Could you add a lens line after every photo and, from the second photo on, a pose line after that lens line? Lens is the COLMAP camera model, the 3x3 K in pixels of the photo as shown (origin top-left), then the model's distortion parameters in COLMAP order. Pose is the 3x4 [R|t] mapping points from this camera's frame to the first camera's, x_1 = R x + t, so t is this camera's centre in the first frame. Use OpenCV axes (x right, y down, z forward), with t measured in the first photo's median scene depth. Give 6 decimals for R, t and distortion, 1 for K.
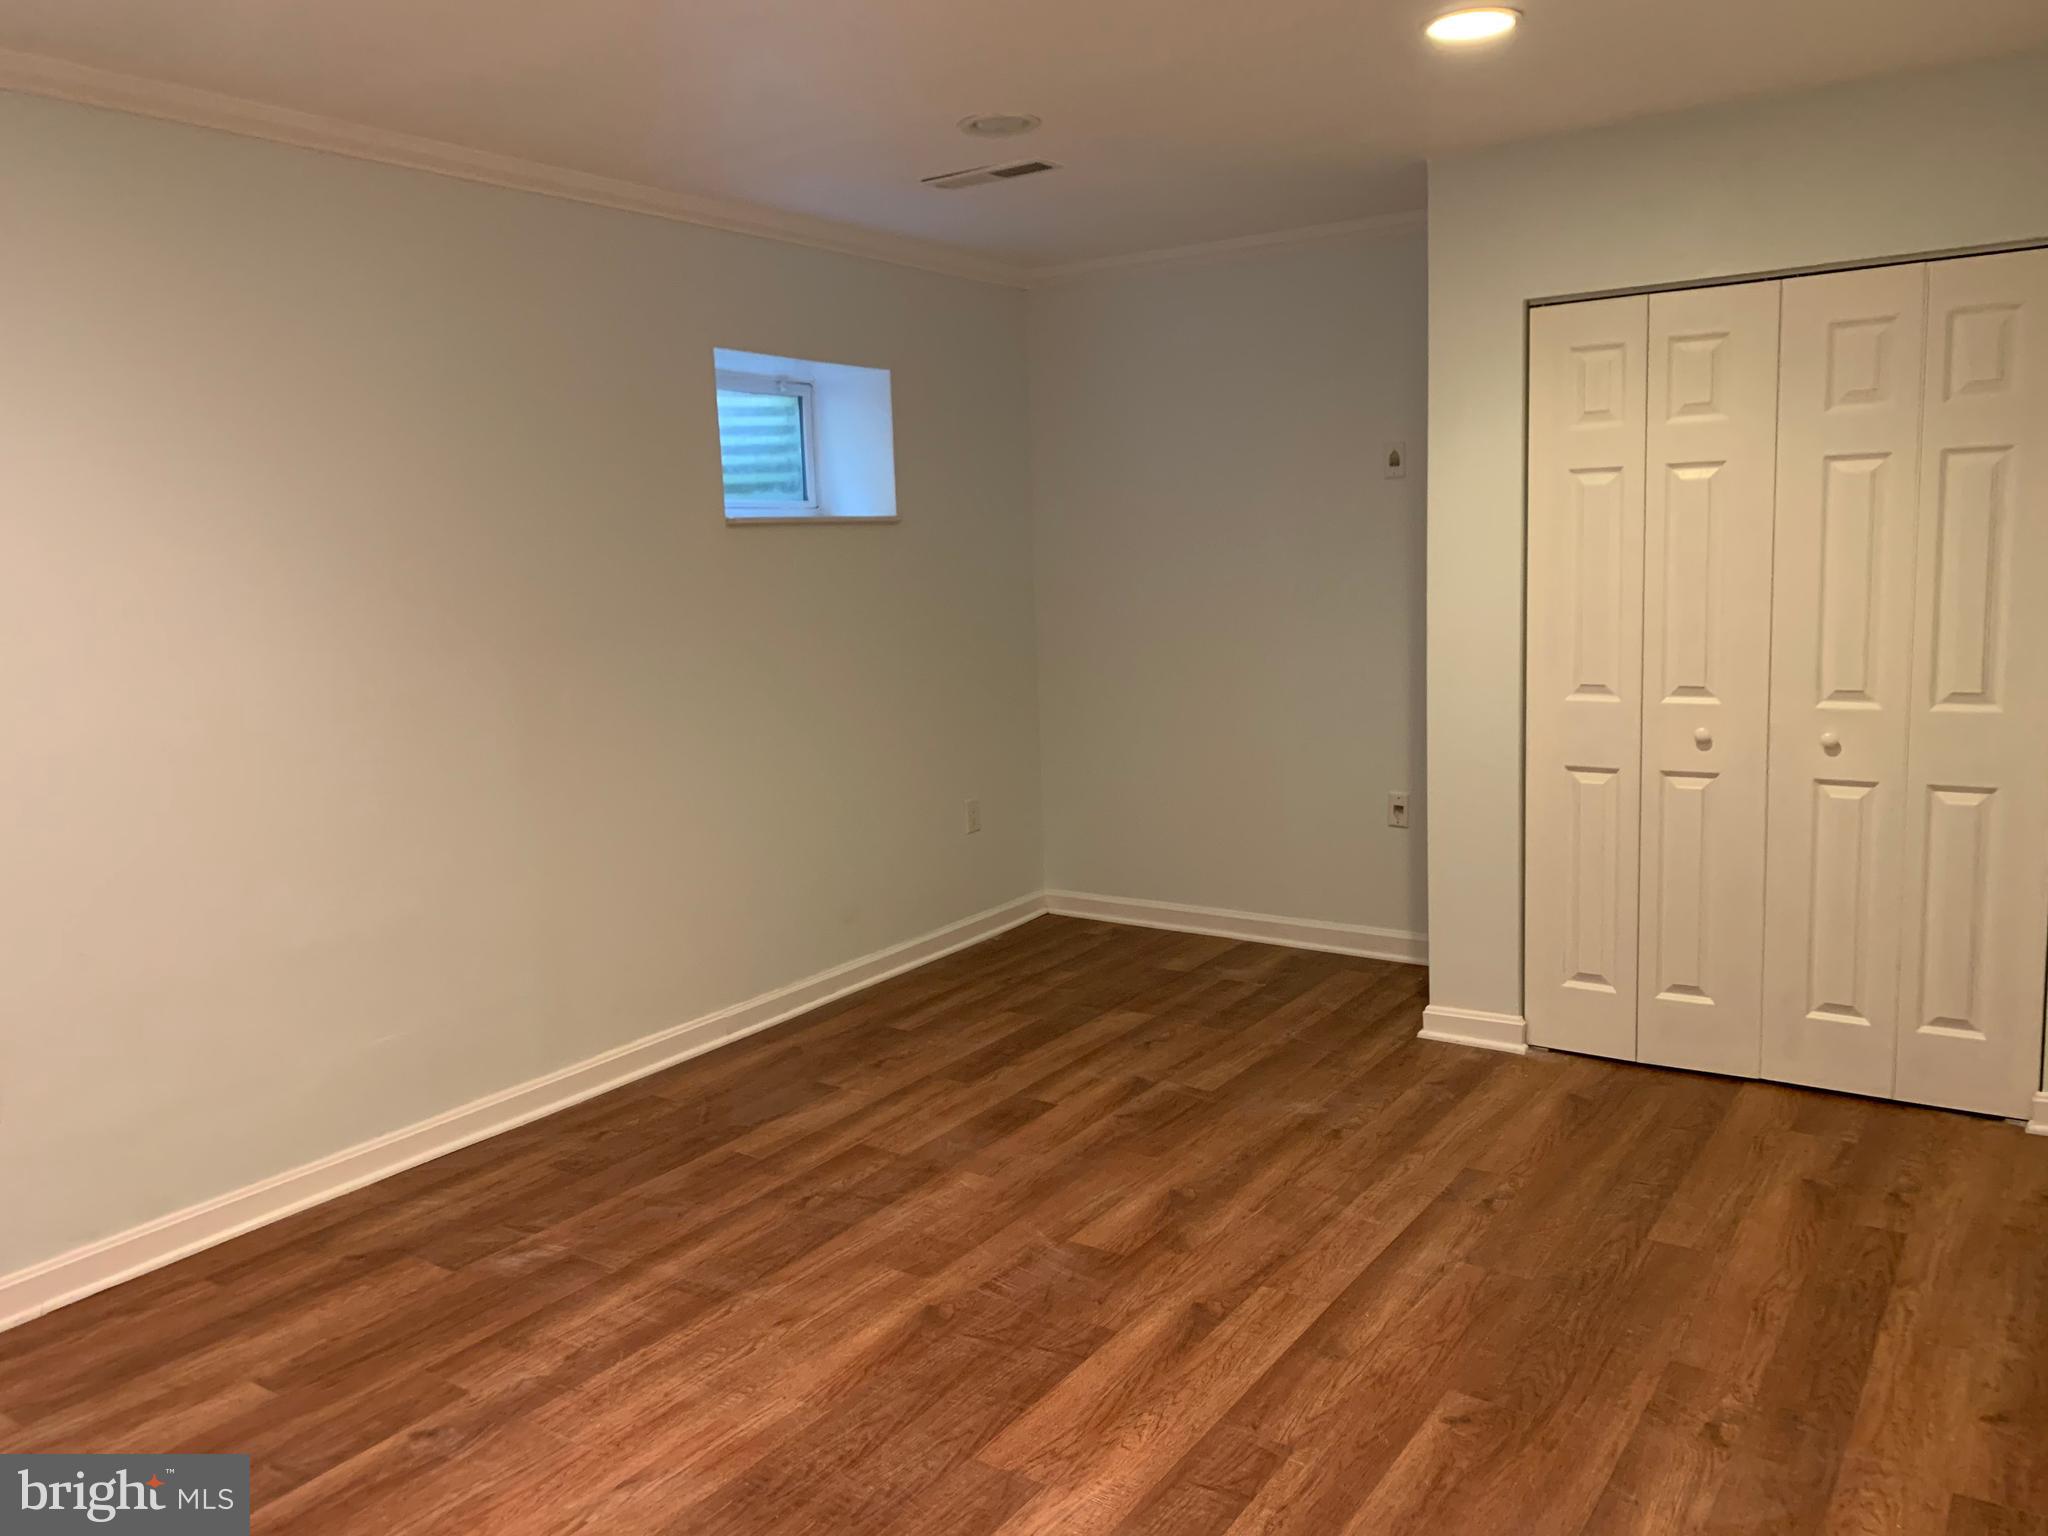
lens RADIAL K [[1568.0, 0, 1022.7], [0, 1568.0, 757.2], [0, 0, 1]] dist [0.055436, -0.054939]
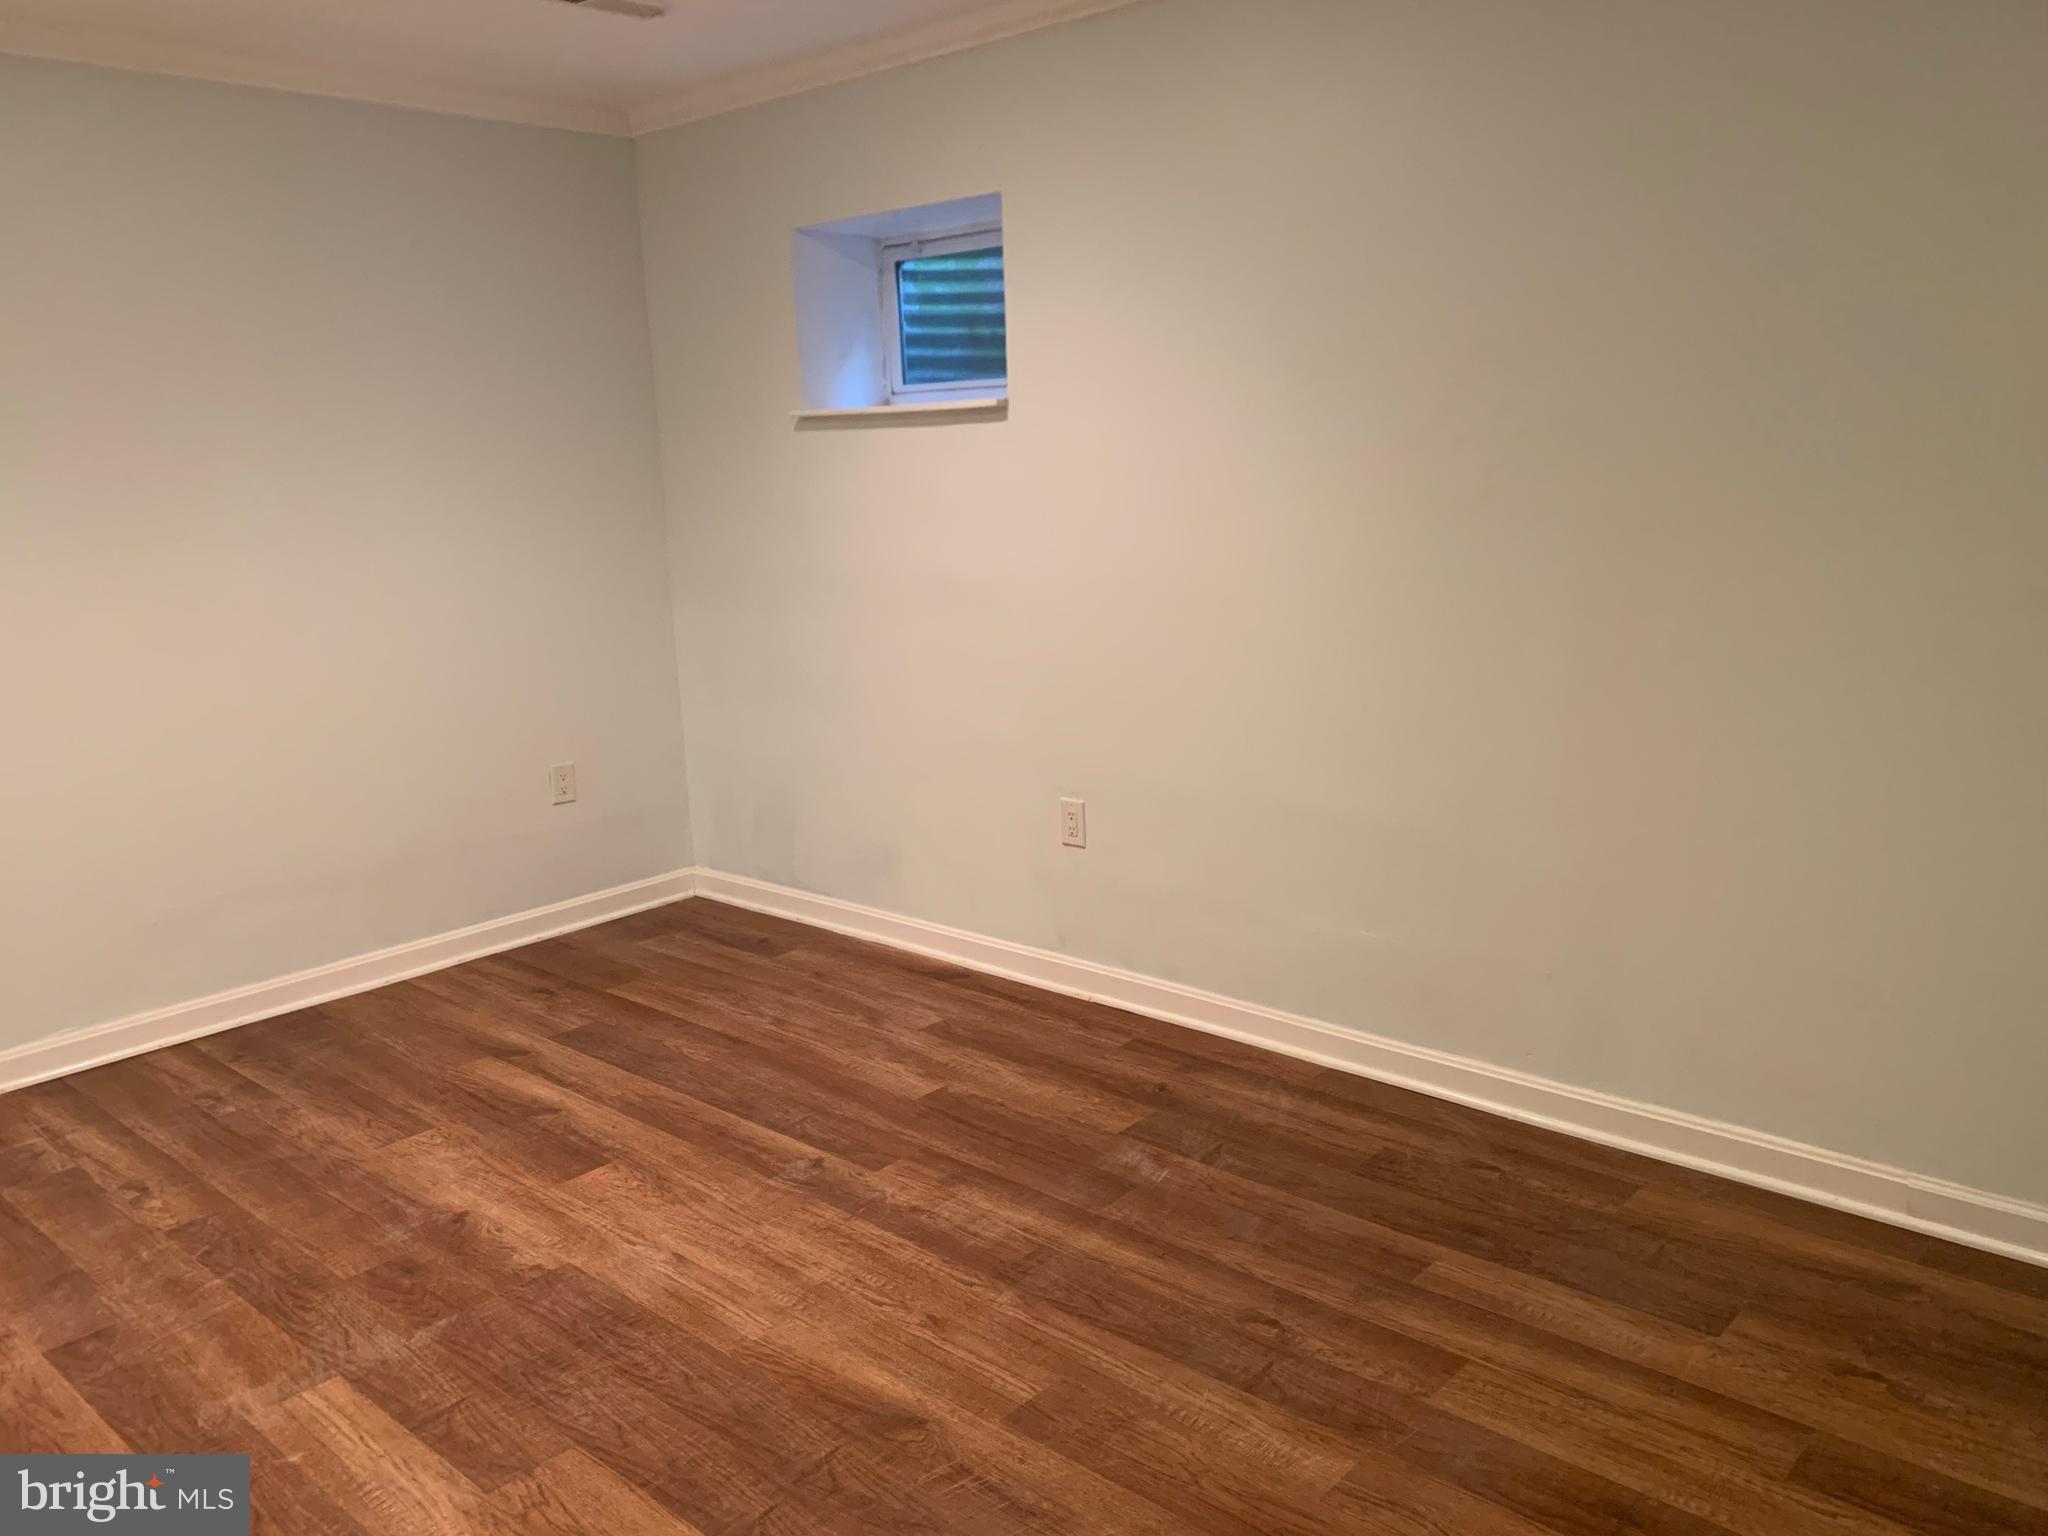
lens RADIAL K [[1568.0, 0, 1022.7], [0, 1568.0, 757.2], [0, 0, 1]] dist [0.055436, -0.054939]
pose [[-0.117267, 0.250527, -0.960981, 0.567854], [-0.096761, 0.960171, 0.262123, -0.172525], [0.988375, 0.123723, -0.088355, 0.990576]]
